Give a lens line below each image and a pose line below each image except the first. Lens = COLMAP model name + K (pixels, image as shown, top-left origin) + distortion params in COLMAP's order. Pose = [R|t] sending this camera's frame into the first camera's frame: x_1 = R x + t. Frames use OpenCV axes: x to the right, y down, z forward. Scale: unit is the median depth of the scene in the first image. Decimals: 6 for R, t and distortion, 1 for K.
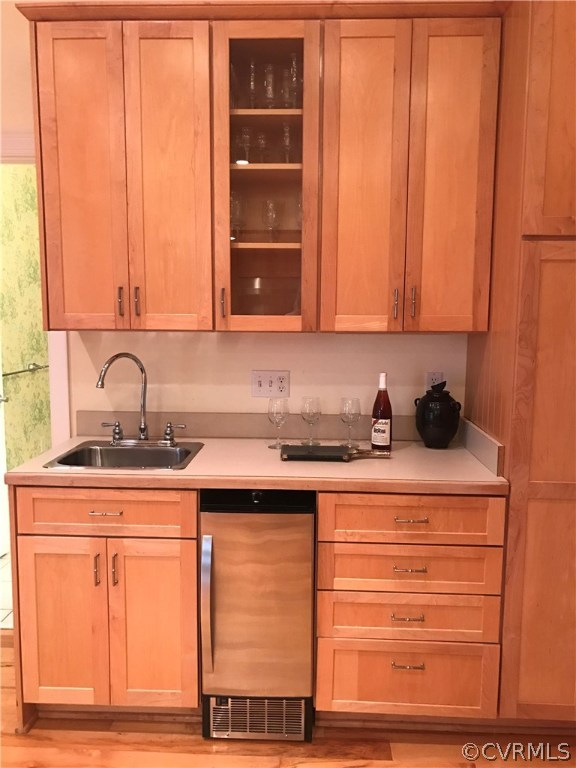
lens RADIAL K [[626.9, 0, 289.9], [0, 626.9, 383.3], [0, 0, 1]] dist [0.019631, -0.010872]
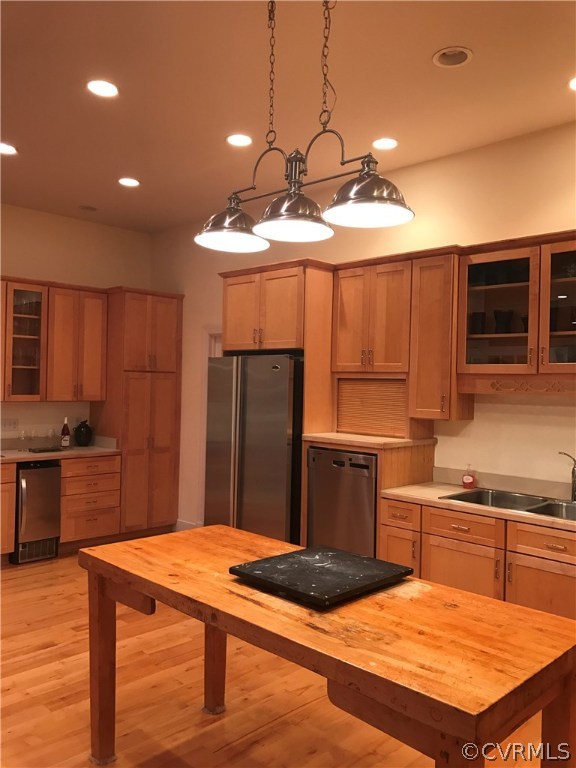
lens RADIAL K [[630.9, 0, 288.0], [0, 630.9, 384.0], [0, 0, 1]] dist [0.048480, -0.001271]
pose [[0.674640, 0.010320, 0.738075, -1.213701], [0.070427, 0.994441, -0.078279, 0.120923], [-0.734780, 0.104791, 0.670162, -1.480665]]
